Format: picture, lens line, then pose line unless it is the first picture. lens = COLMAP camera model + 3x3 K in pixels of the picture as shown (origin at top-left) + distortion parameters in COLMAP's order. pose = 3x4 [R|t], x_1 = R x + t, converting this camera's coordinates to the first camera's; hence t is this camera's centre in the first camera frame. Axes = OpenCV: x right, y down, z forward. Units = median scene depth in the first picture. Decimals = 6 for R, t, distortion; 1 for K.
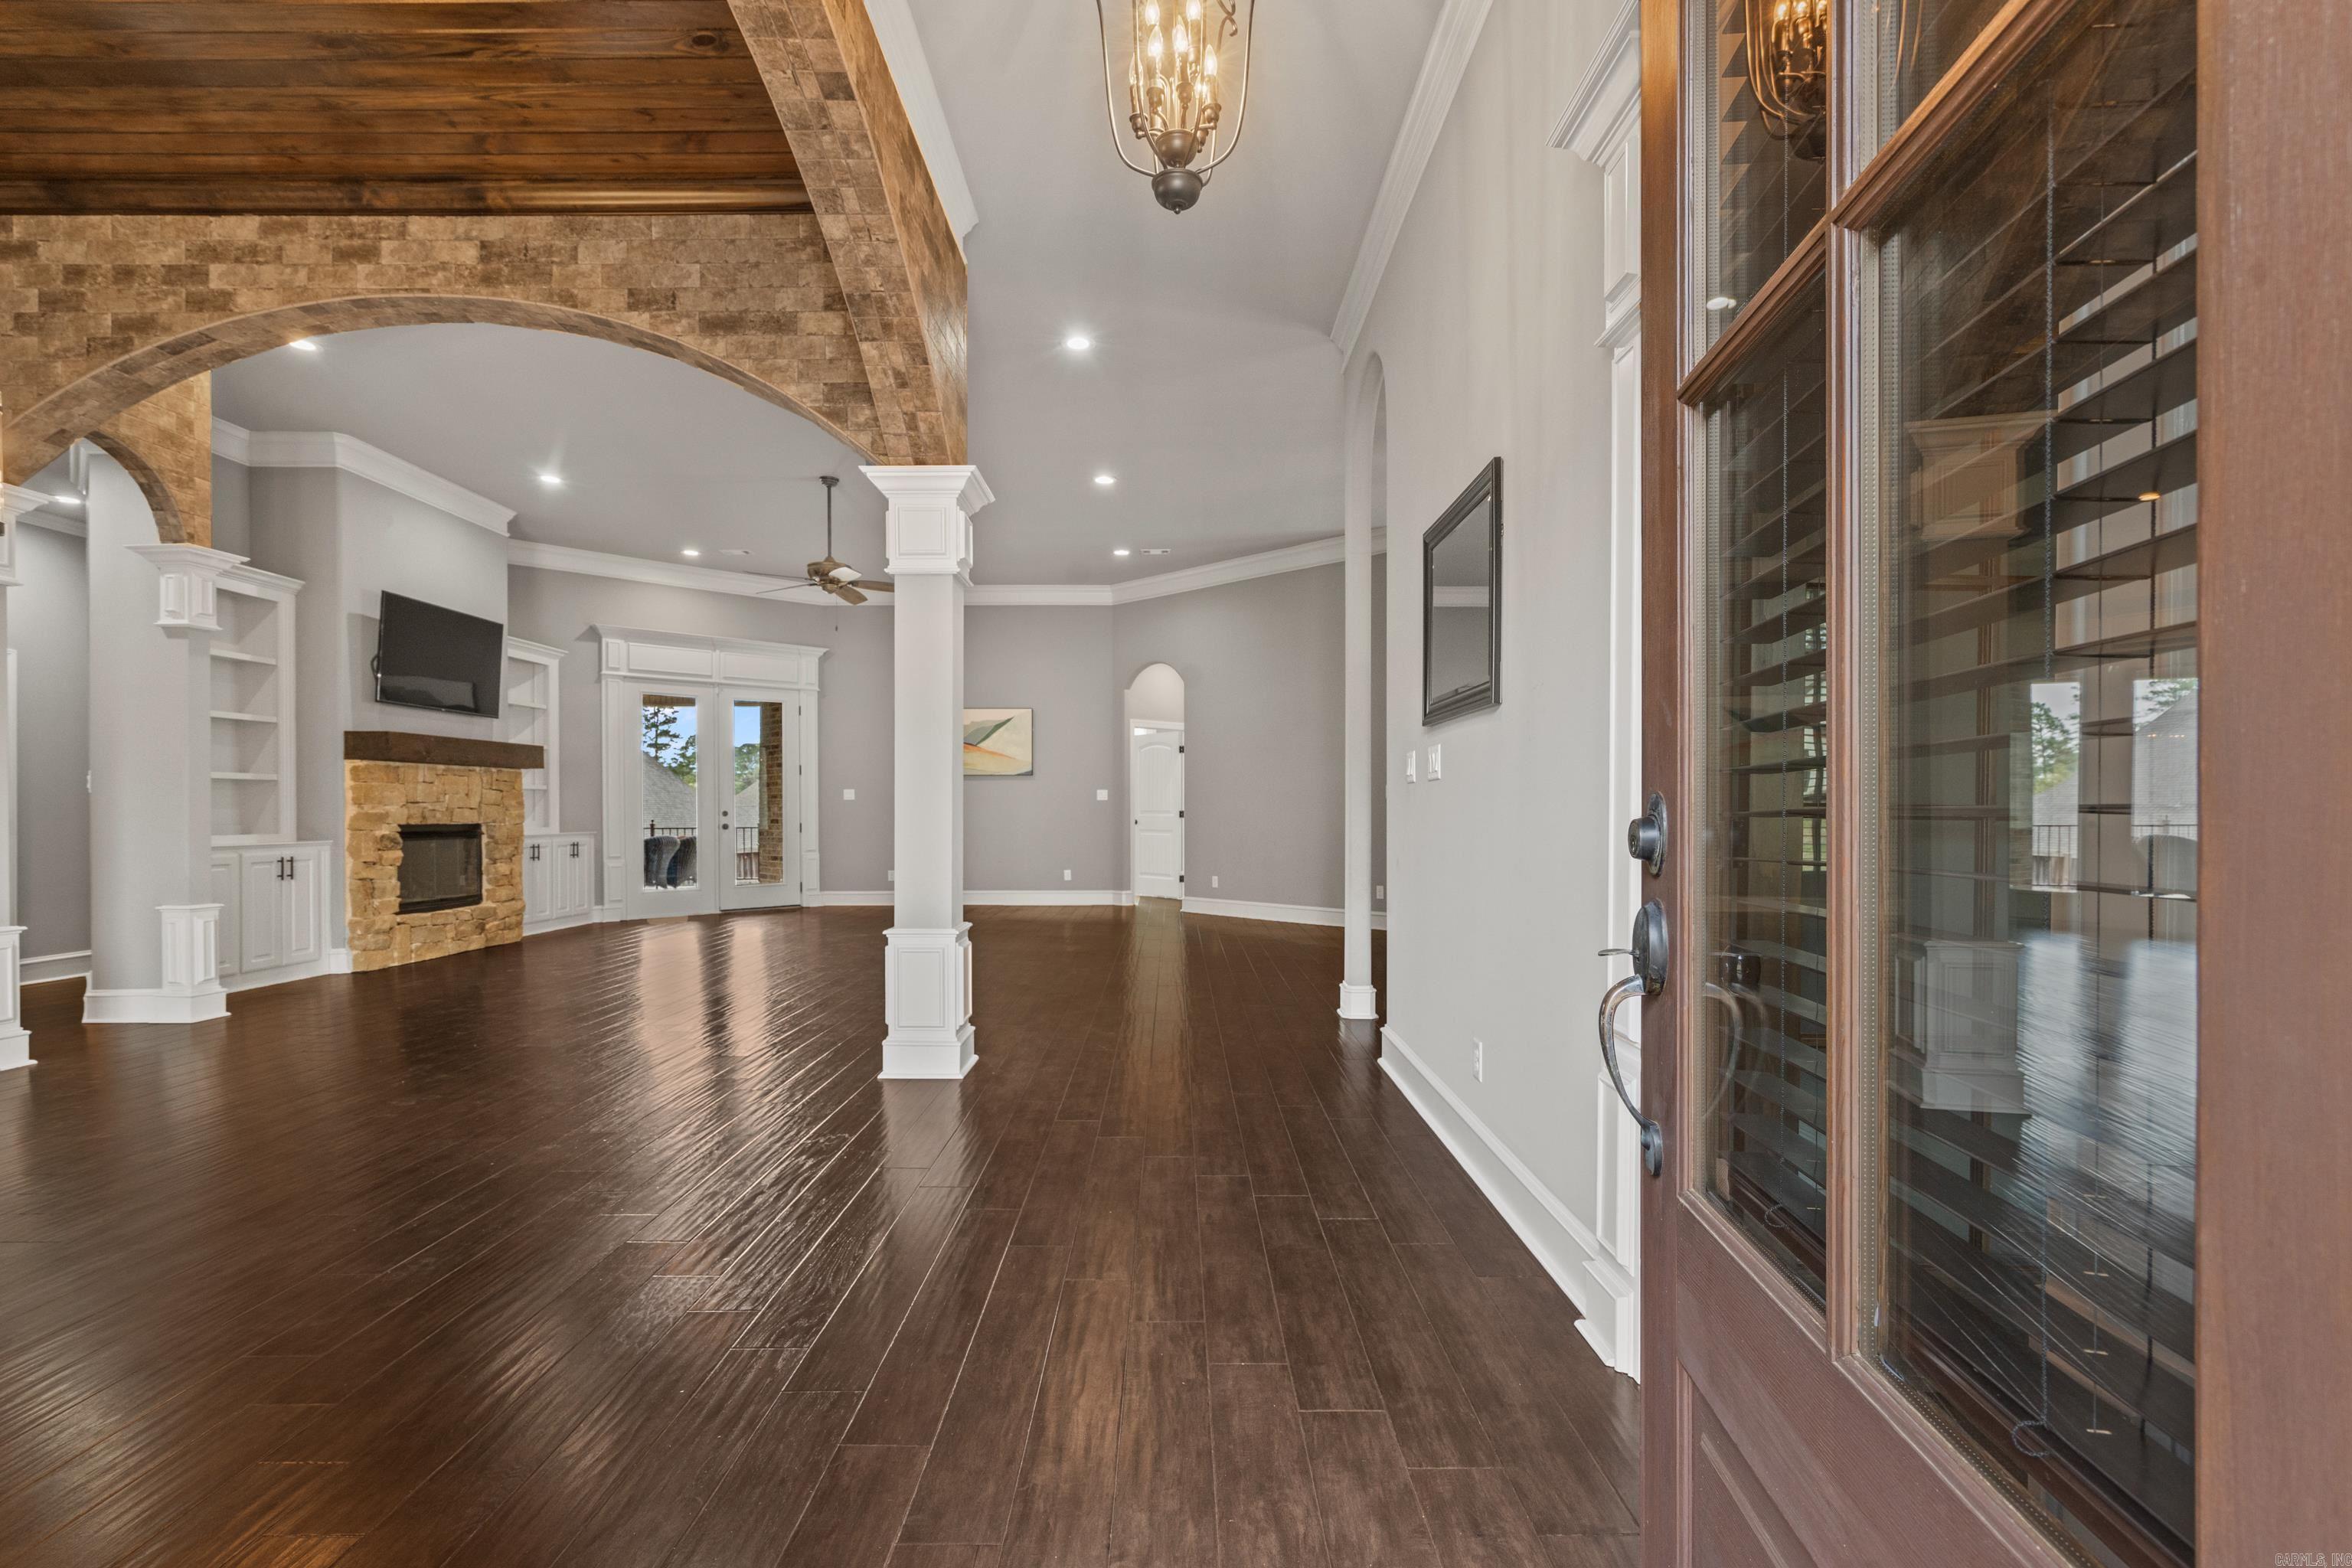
lens RADIAL K [[1068.0, 0, 1174.6], [0, 1068.0, 816.5], [0, 0, 1]] dist [-0.003271, 0.001483]
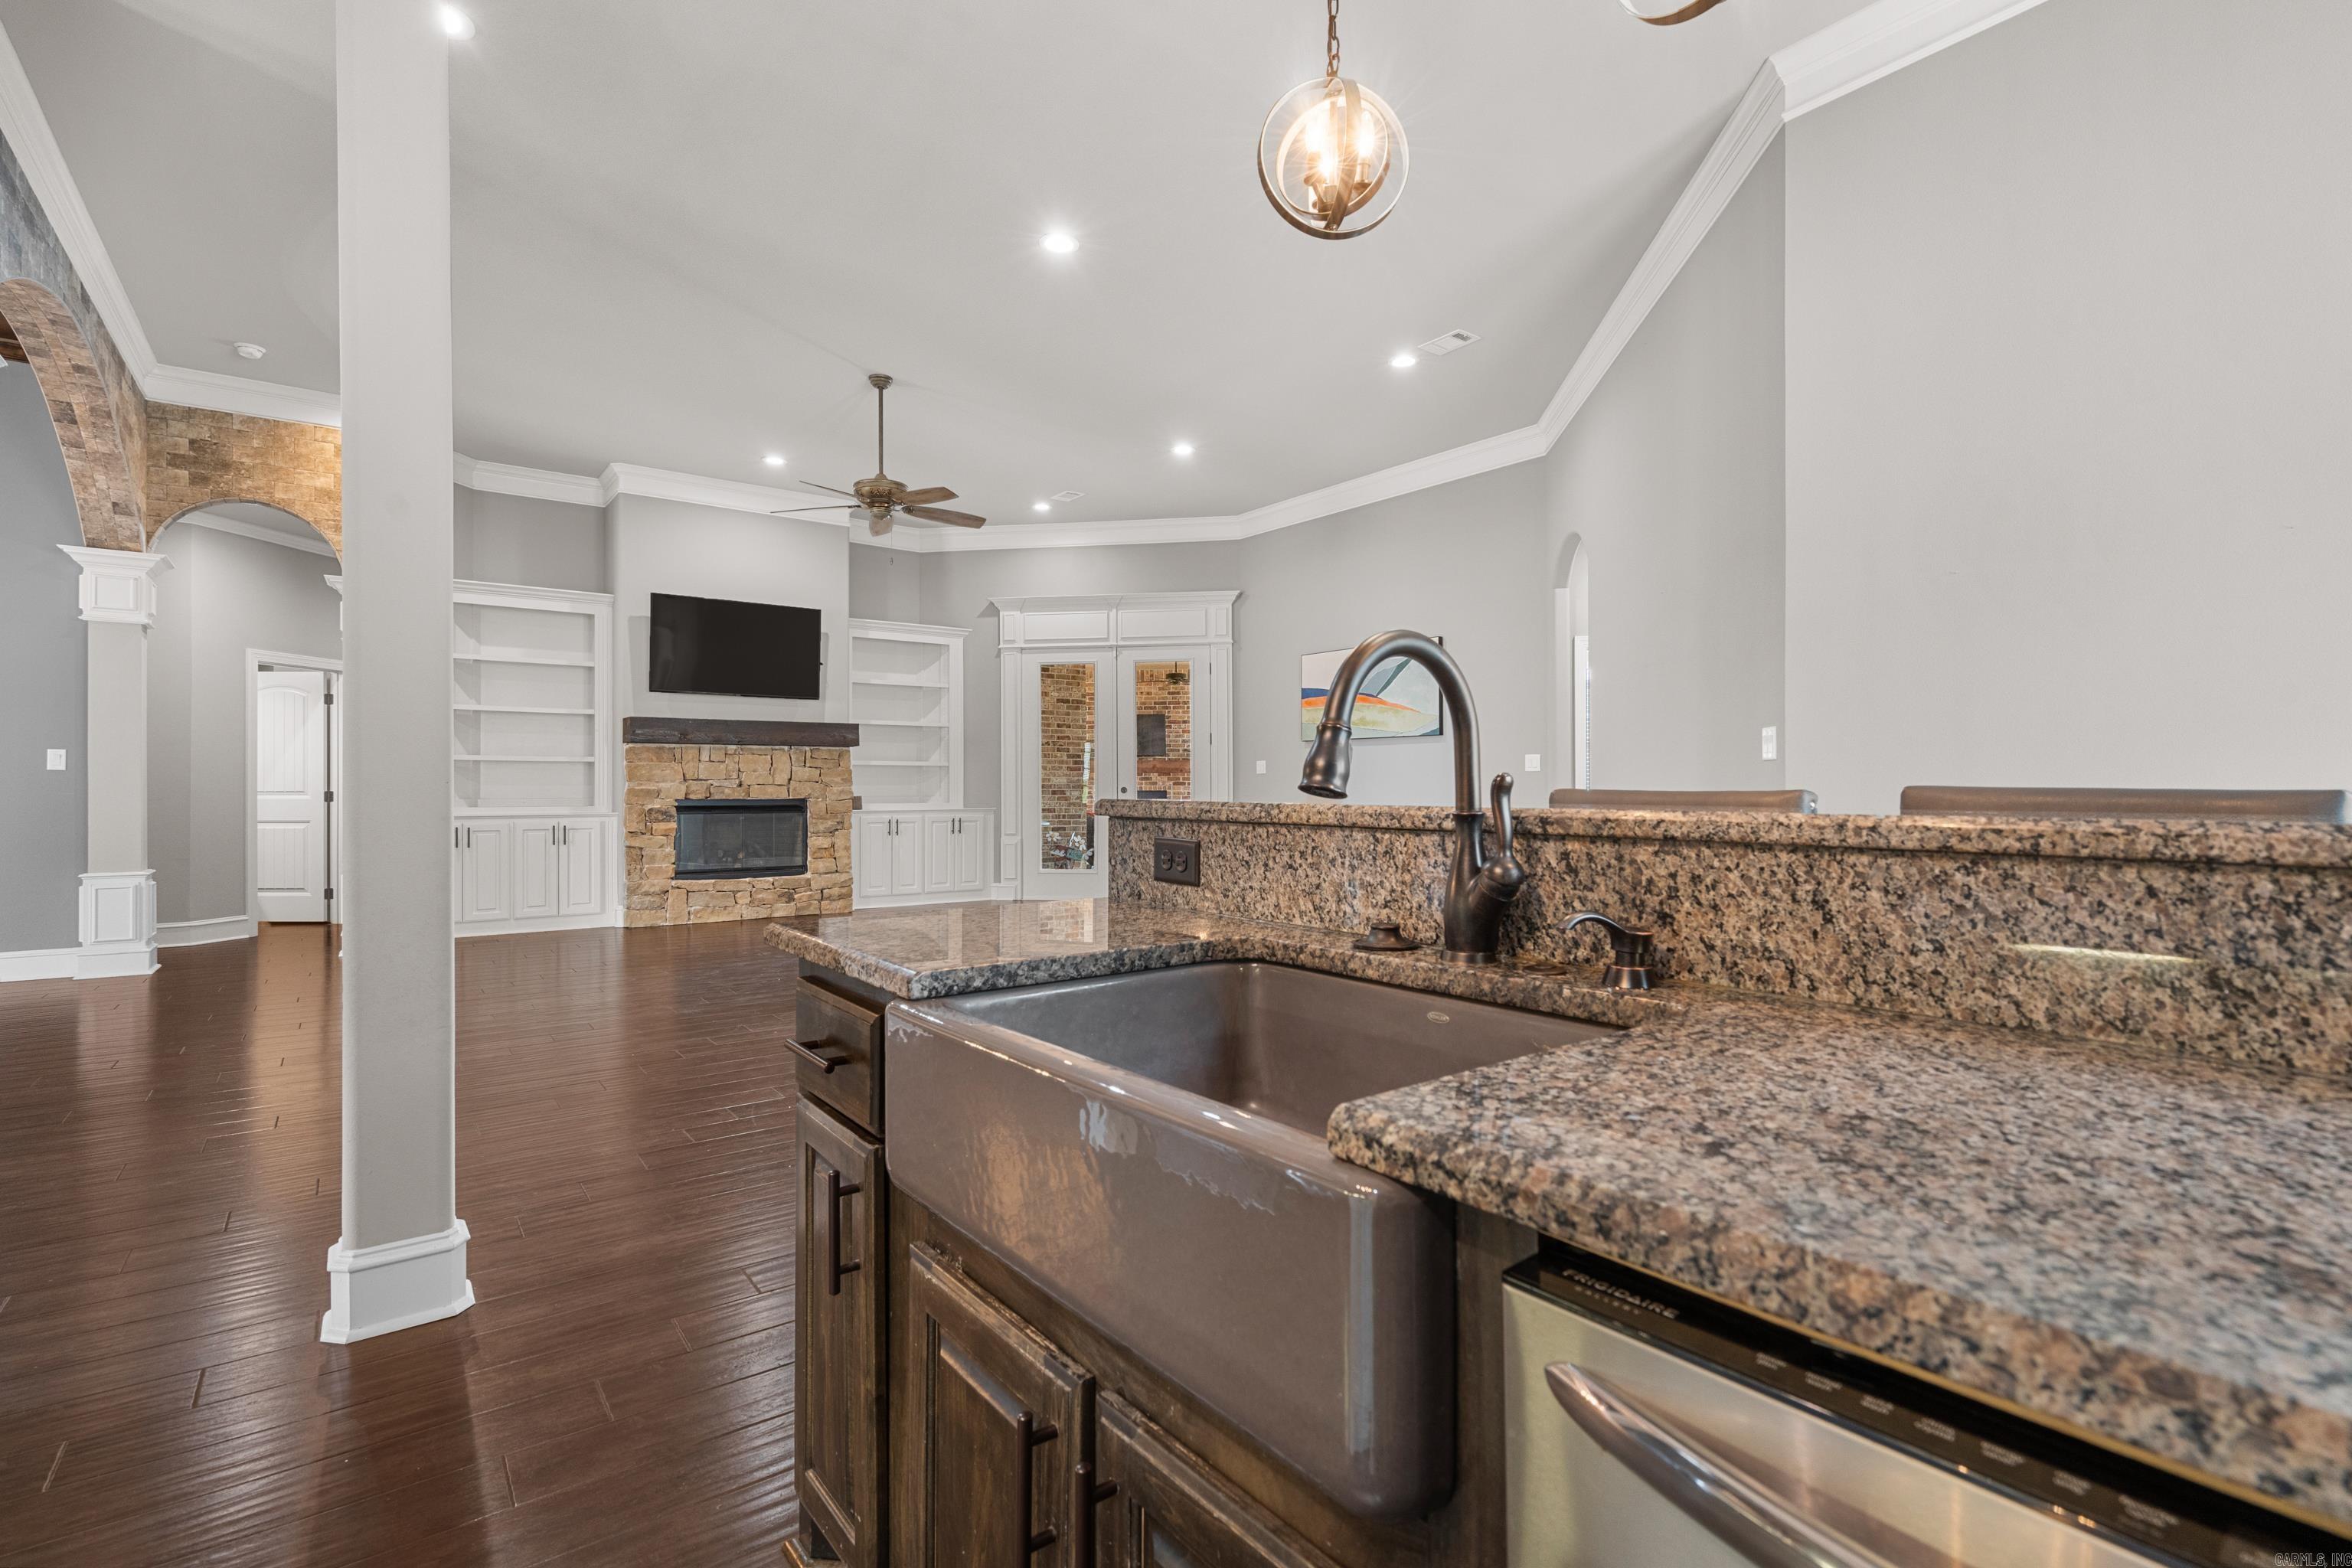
lens RADIAL K [[1068.0, 0, 1176.1], [0, 1068.0, 783.9], [0, 0, 1]] dist [-0.003271, 0.001483]
pose [[0.603438, 0.000327, -0.797410, 0.454431], [-0.005061, 0.999981, -0.003420, -0.007122], [0.797394, 0.006099, 0.603428, 0.692754]]
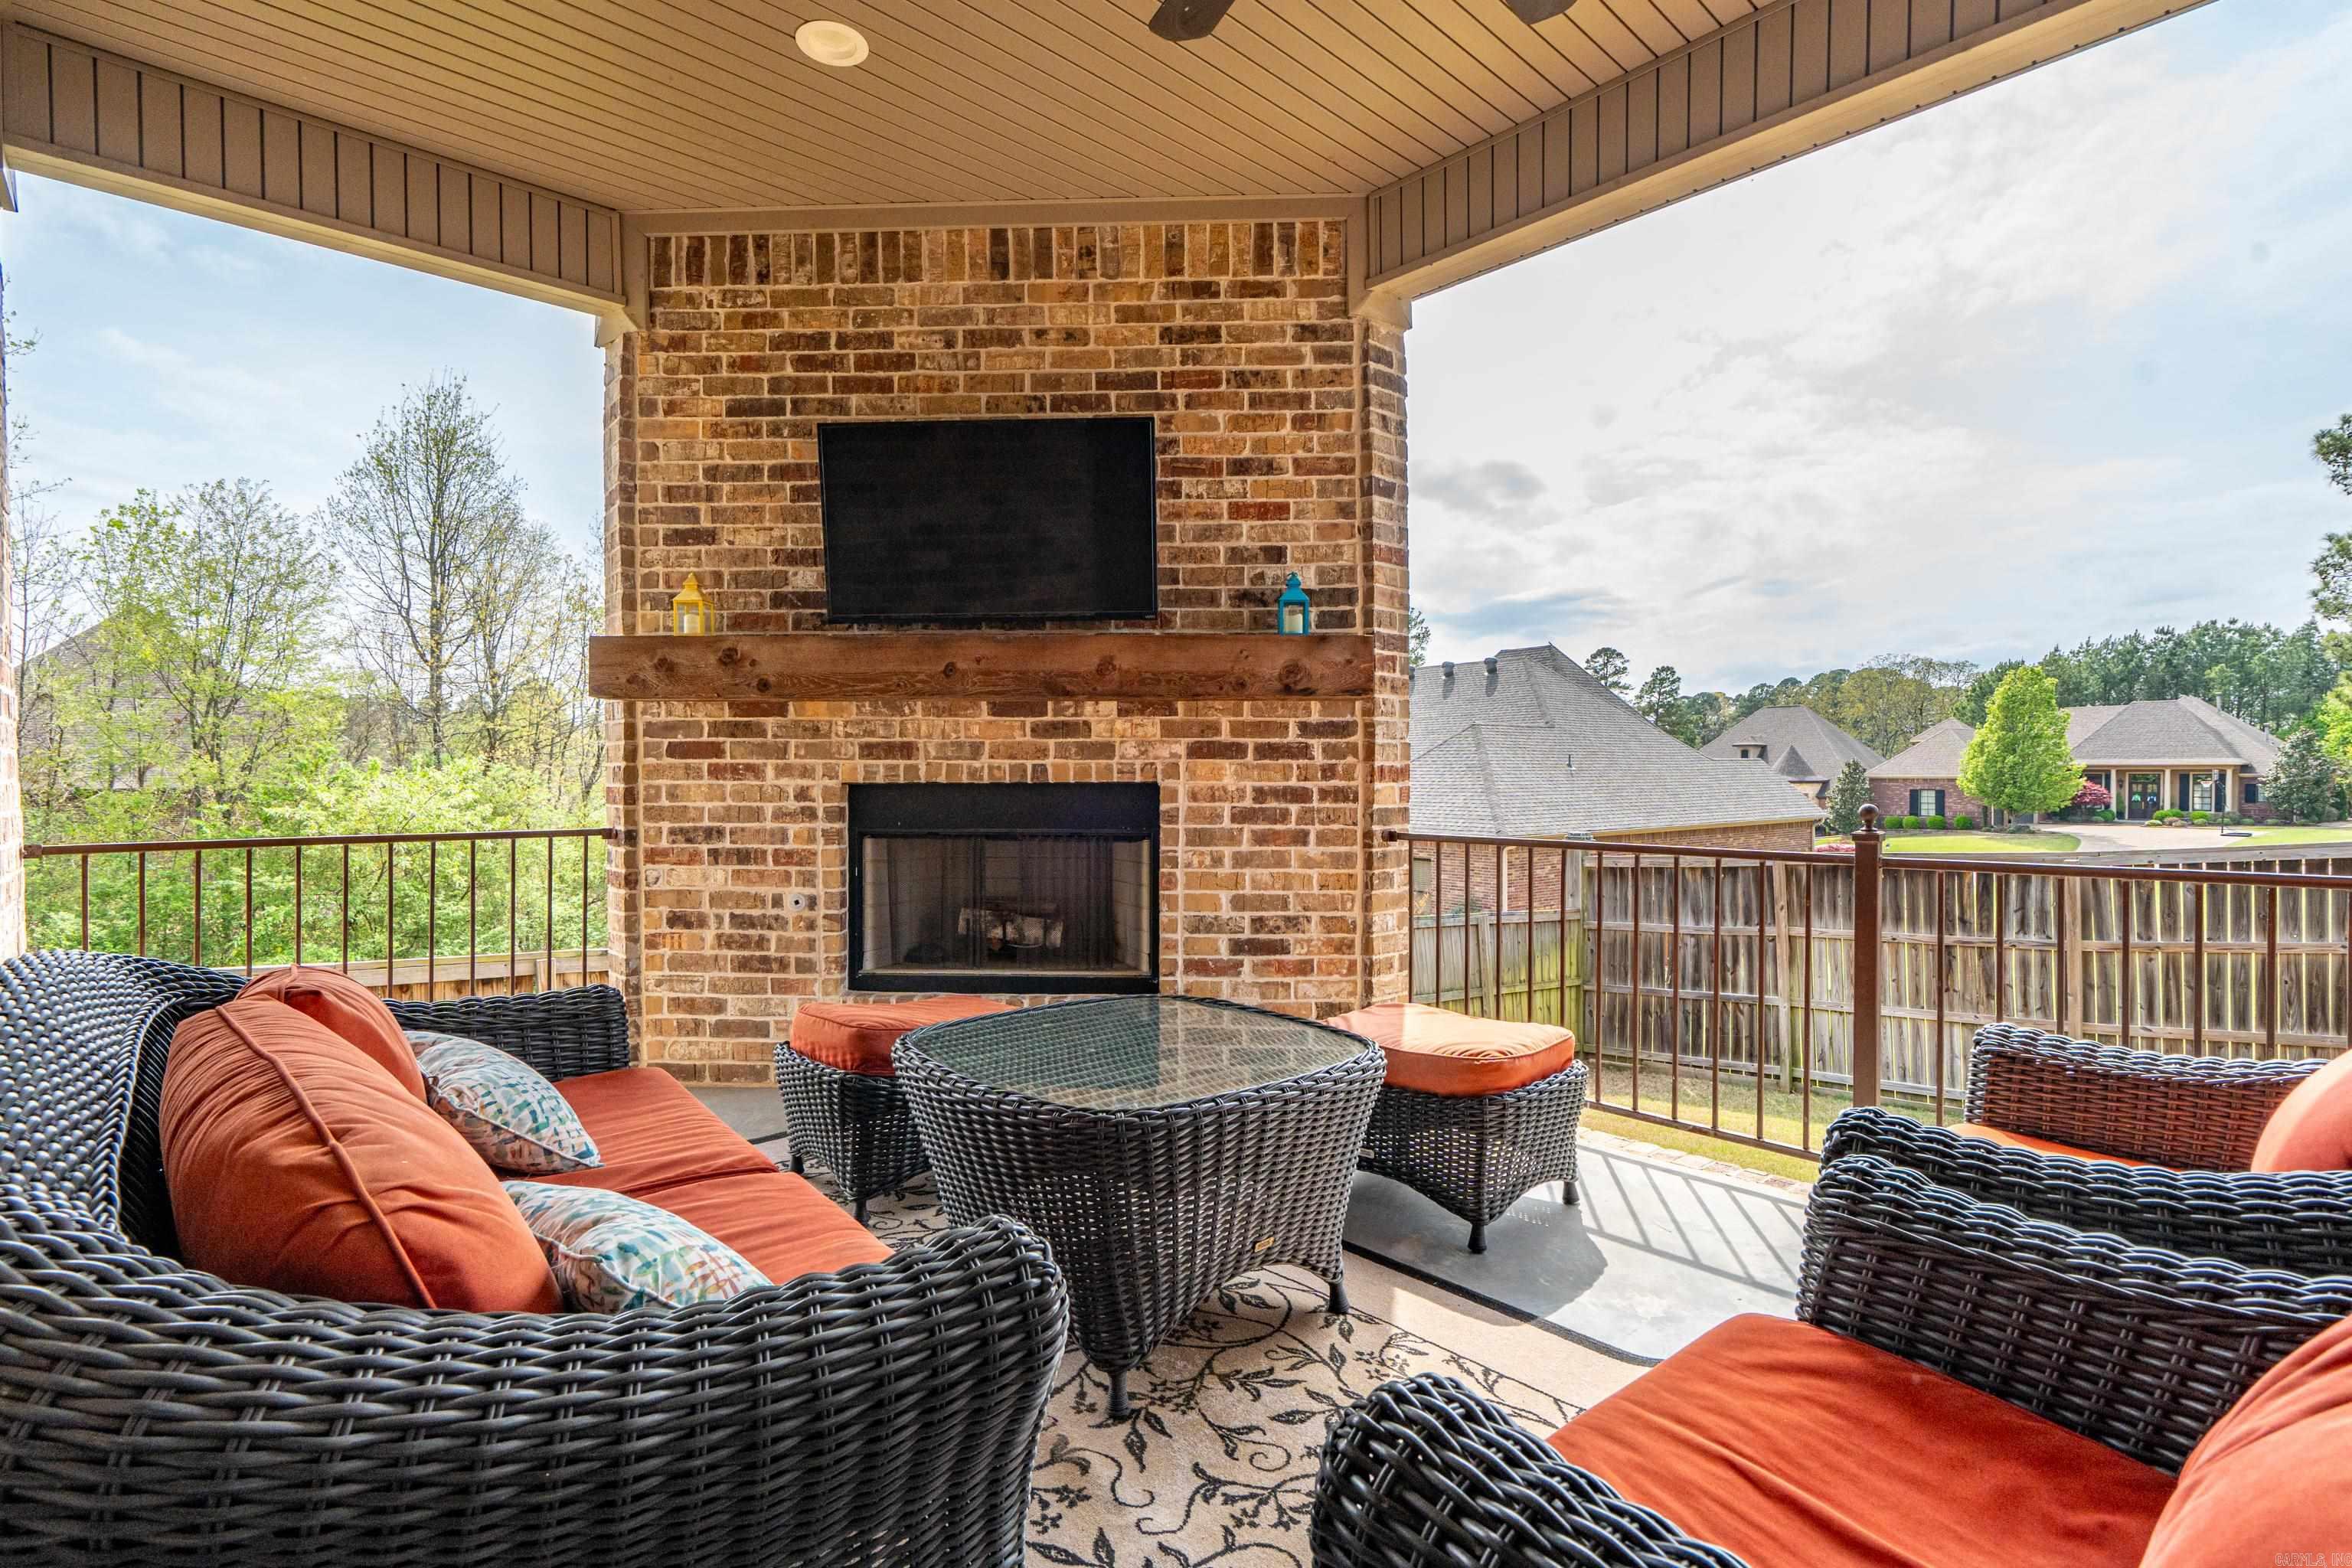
lens RADIAL K [[1068.0, 0, 1155.8], [0, 1068.0, 780.8], [0, 0, 1]] dist [-0.003271, 0.001483]
pose [[0.667549, 0.004673, -0.744552, -0.906688], [-0.000750, 0.999984, 0.005604, -0.004473], [0.744566, -0.003182, 0.667541, 1.650216]]
